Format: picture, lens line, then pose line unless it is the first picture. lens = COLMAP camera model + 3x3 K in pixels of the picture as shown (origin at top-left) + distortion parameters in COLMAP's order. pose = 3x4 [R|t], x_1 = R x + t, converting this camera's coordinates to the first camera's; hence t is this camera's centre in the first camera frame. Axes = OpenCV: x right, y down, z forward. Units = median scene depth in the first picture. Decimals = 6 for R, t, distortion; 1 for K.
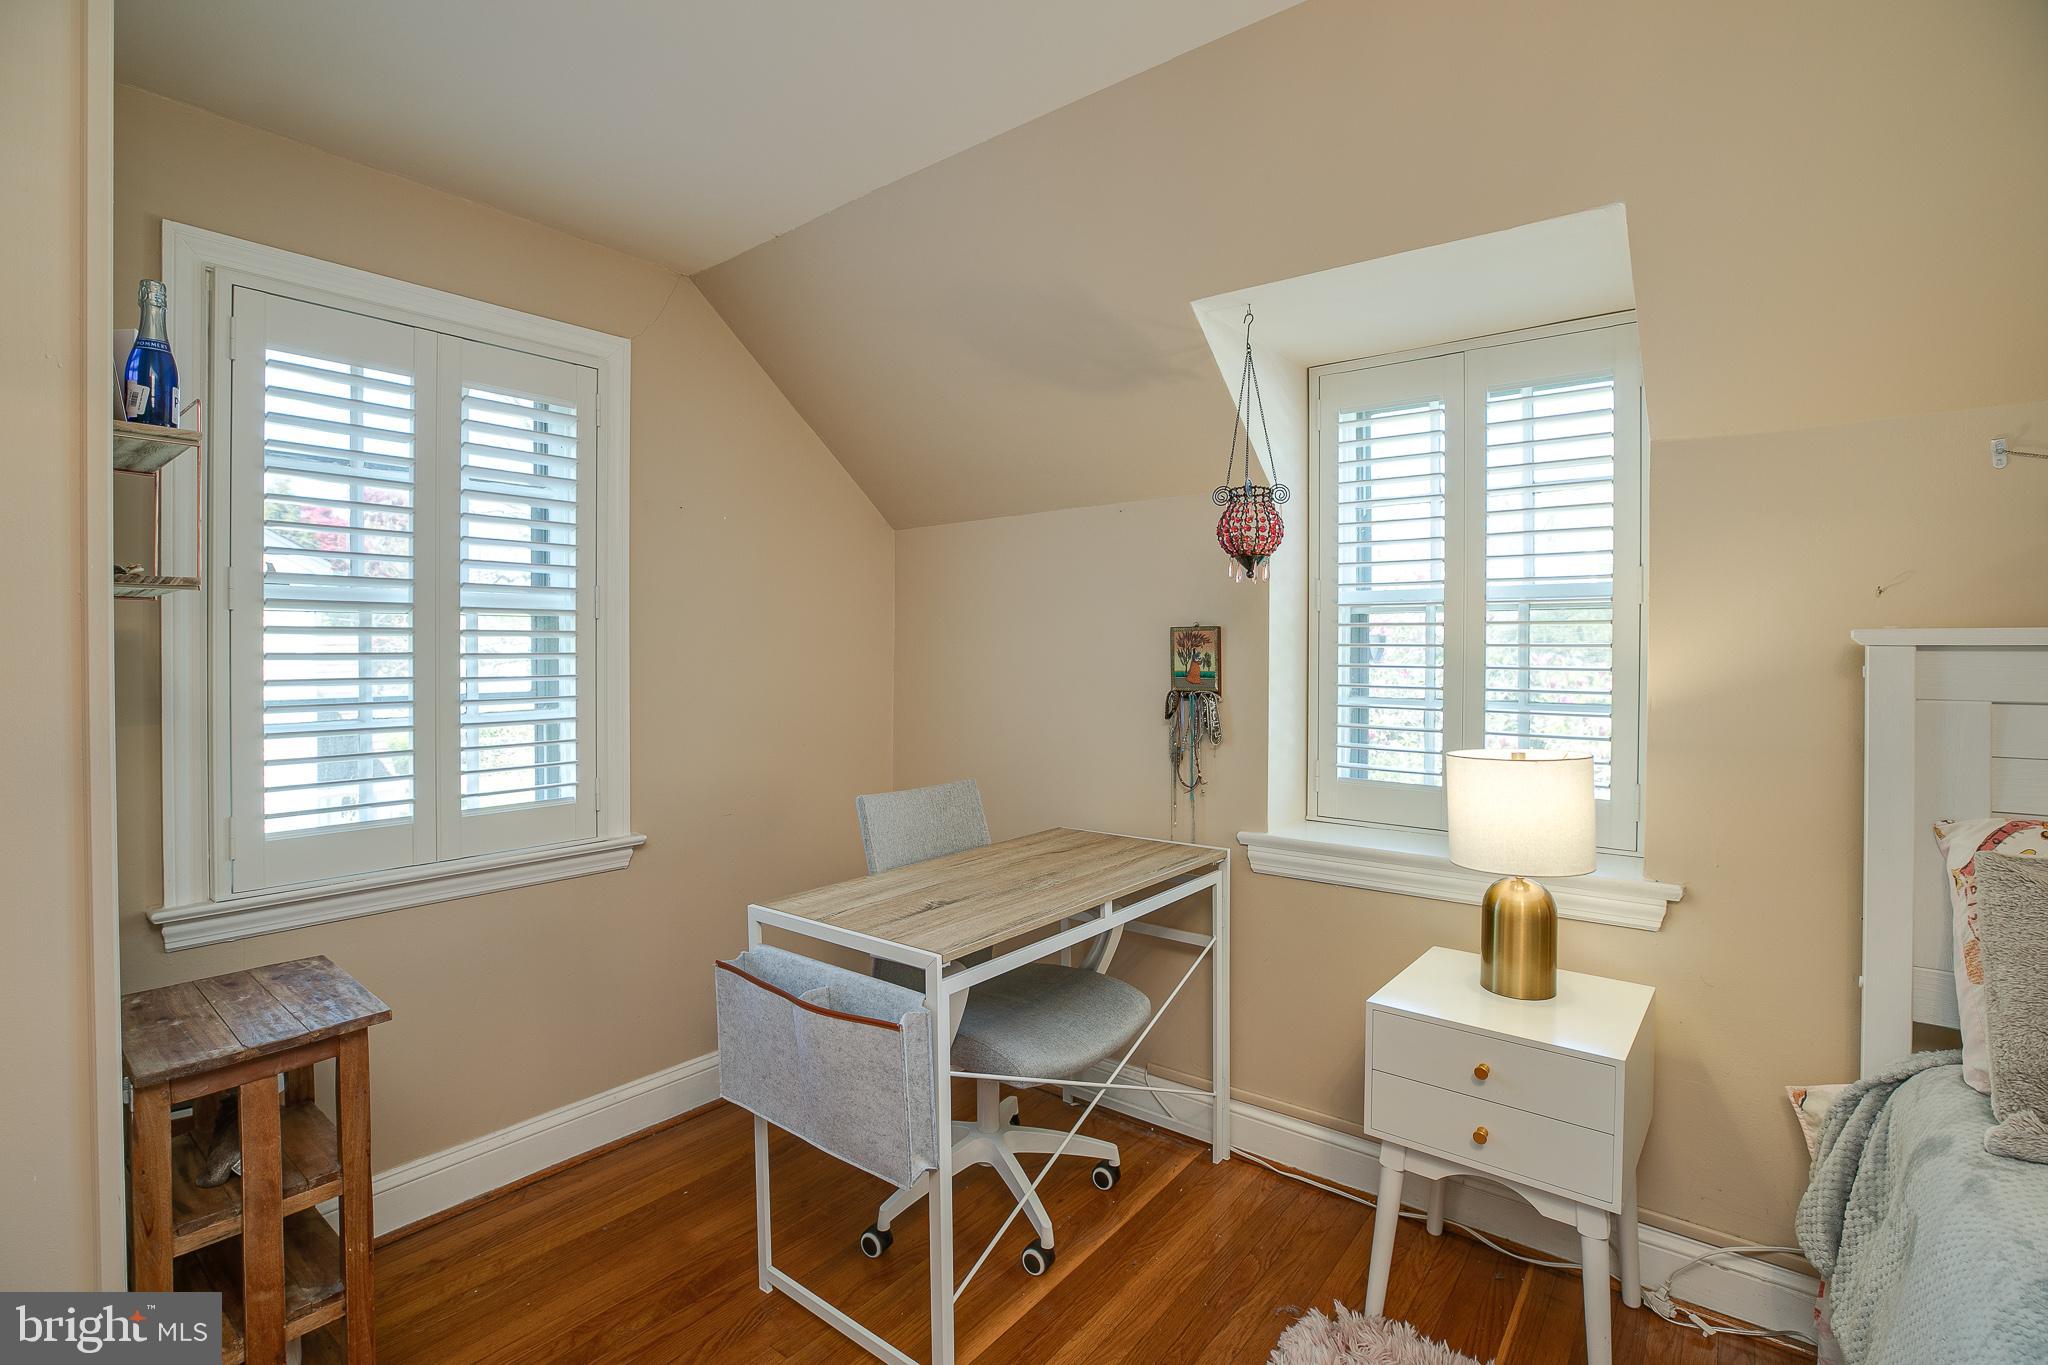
lens RADIAL K [[952.2, 0, 1015.6], [0, 952.2, 652.8], [0, 0, 1]] dist [-0.033044, 0.001000]
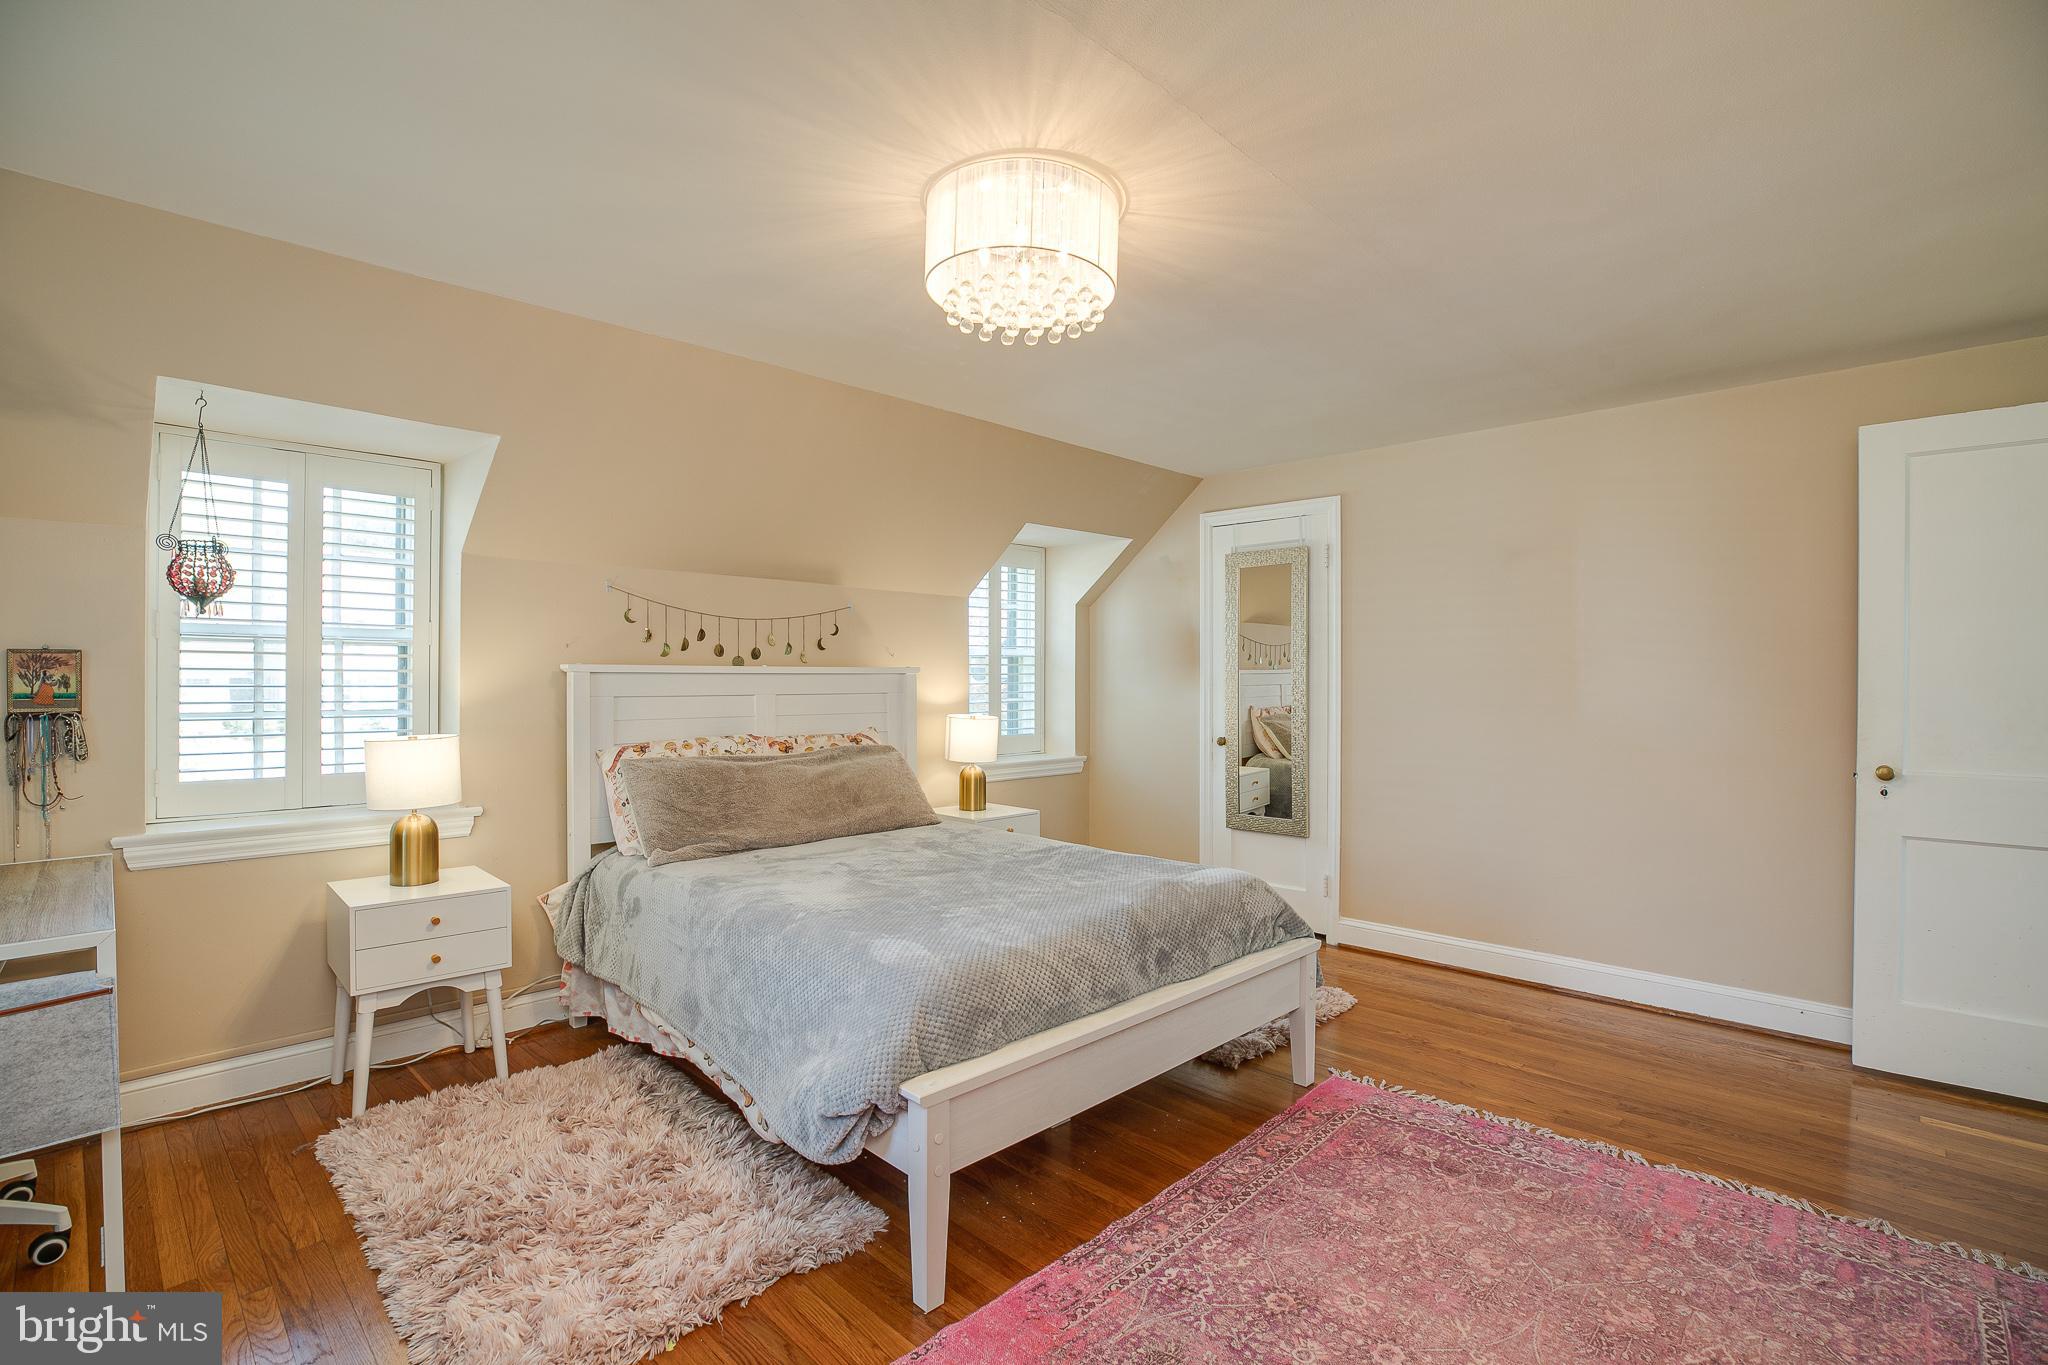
lens RADIAL K [[952.2, 0, 1020.0], [0, 952.2, 683.1], [0, 0, 1]] dist [-0.033044, 0.001000]
pose [[0.097741, -0.000805, 0.995212, -0.959724], [0.003380, 0.999994, 0.000477, 0.017088], [-0.995206, 0.003317, 0.097743, -0.195184]]
